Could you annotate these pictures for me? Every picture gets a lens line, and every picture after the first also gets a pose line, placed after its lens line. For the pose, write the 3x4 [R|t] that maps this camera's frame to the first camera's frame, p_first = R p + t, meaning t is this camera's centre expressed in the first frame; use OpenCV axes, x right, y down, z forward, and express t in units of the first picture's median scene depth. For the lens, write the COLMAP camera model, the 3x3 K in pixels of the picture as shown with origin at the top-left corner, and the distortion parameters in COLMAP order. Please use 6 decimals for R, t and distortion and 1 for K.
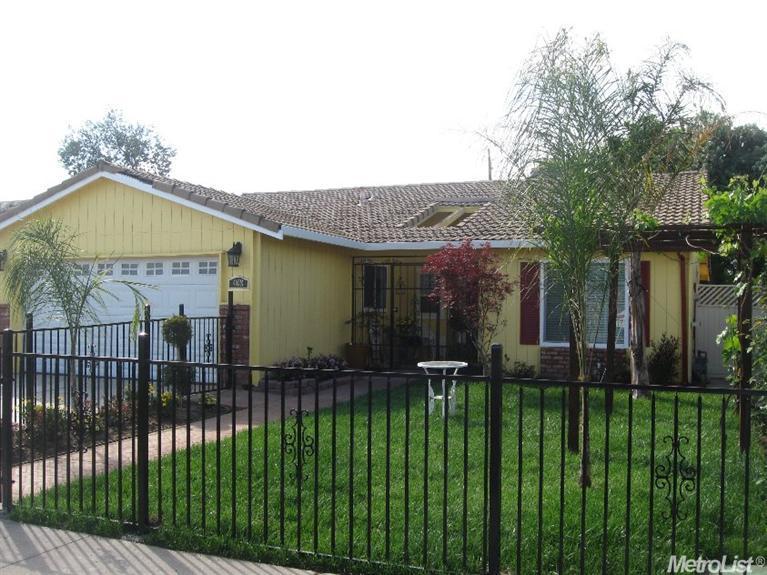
lens RADIAL K [[838.4, 0, 383.5], [0, 838.4, 287.5], [0, 0, 1]] dist [-0.007049, -0.010793]
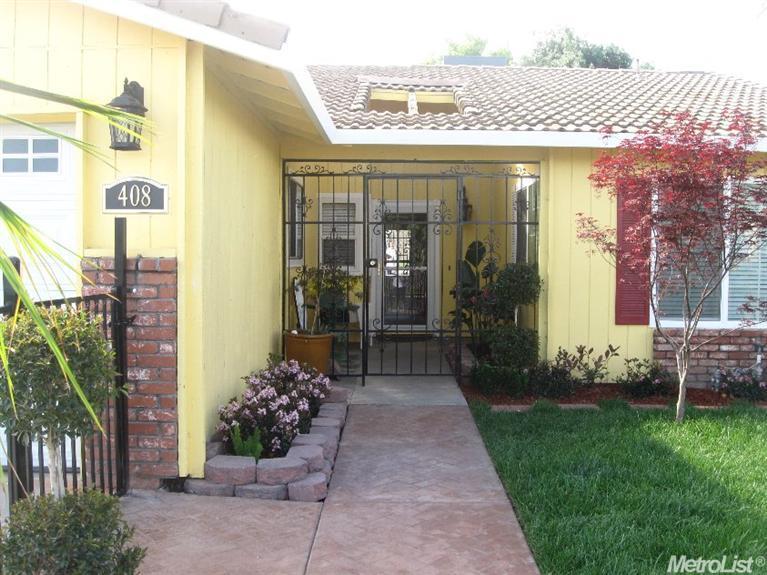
lens RADIAL K [[838.4, 0, 383.5], [0, 838.4, 287.5], [0, 0, 1]] dist [-0.007049, -0.010793]
pose [[0.932787, -0.020983, 0.359816, -0.203896], [-0.001215, 0.998115, 0.061355, 0.011324], [-0.360426, -0.057668, 0.931004, 0.624095]]
